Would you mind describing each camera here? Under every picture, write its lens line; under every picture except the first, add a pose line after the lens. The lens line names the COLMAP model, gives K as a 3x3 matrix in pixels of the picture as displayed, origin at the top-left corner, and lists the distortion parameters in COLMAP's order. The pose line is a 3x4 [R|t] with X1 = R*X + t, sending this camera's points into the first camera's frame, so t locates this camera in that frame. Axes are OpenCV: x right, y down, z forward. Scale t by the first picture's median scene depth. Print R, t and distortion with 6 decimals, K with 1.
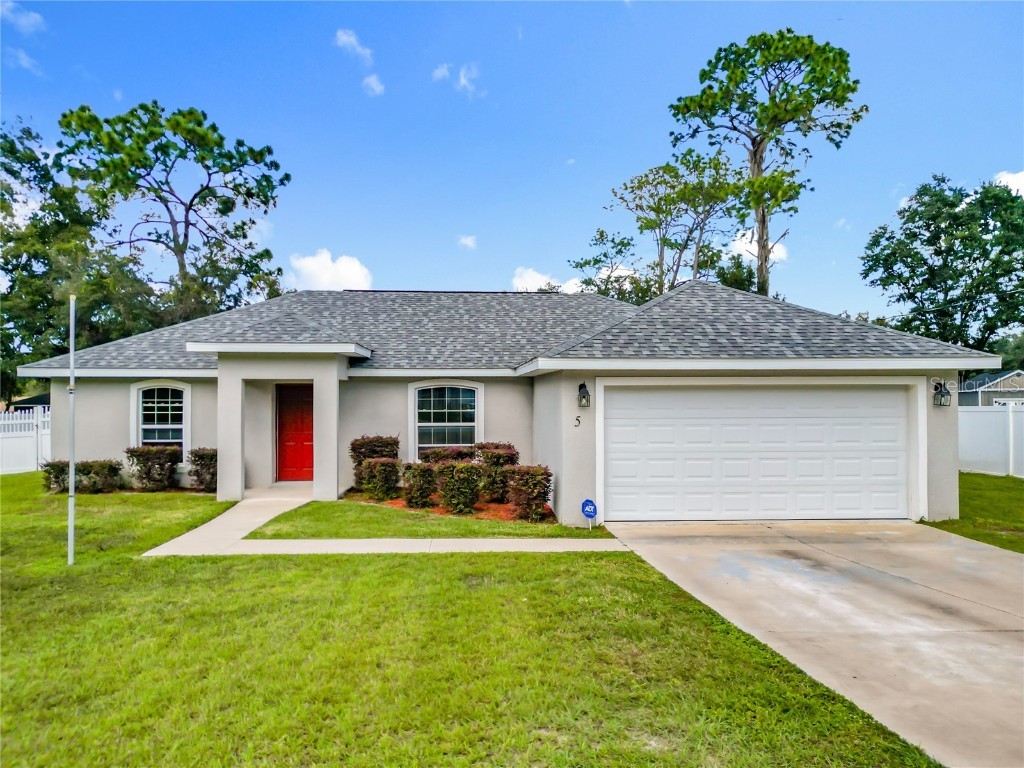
lens RADIAL K [[737.8, 0, 512.0], [0, 737.8, 384.0], [0, 0, 1]] dist [0.061705, -0.104398]
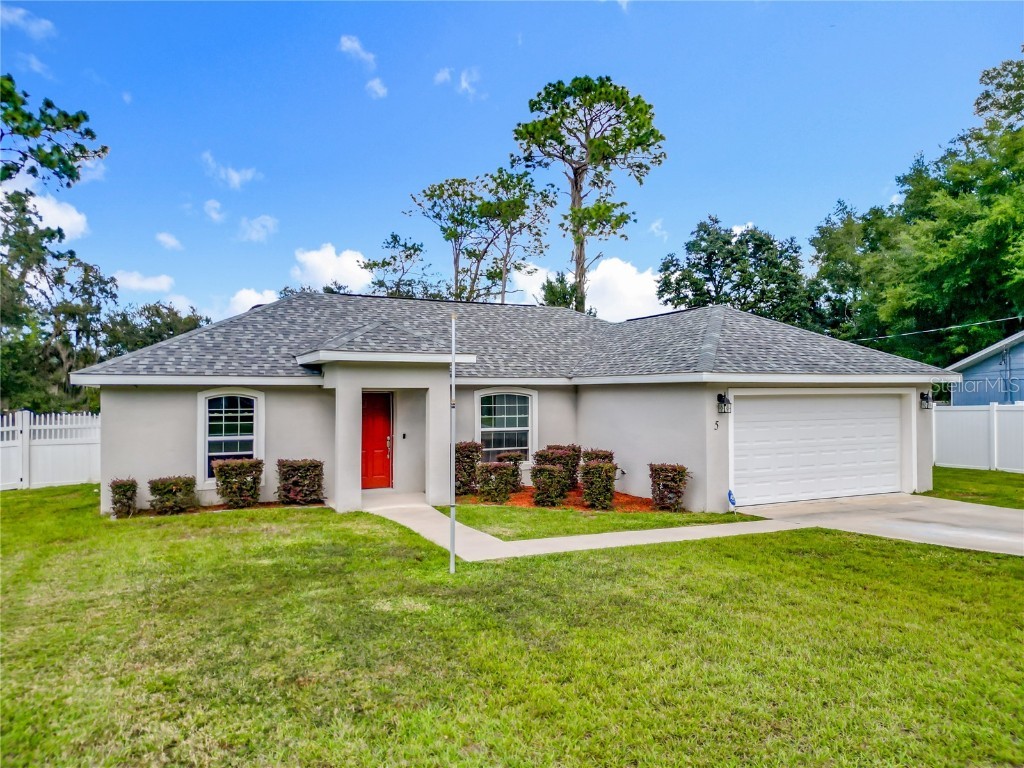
lens RADIAL K [[737.8, 0, 512.0], [0, 737.8, 384.0], [0, 0, 1]] dist [0.061705, -0.104398]
pose [[0.917822, 0.003337, 0.396979, -0.412778], [-0.003844, 0.999992, 0.000482, -0.009236], [-0.396974, -0.001968, 0.917828, 0.016666]]
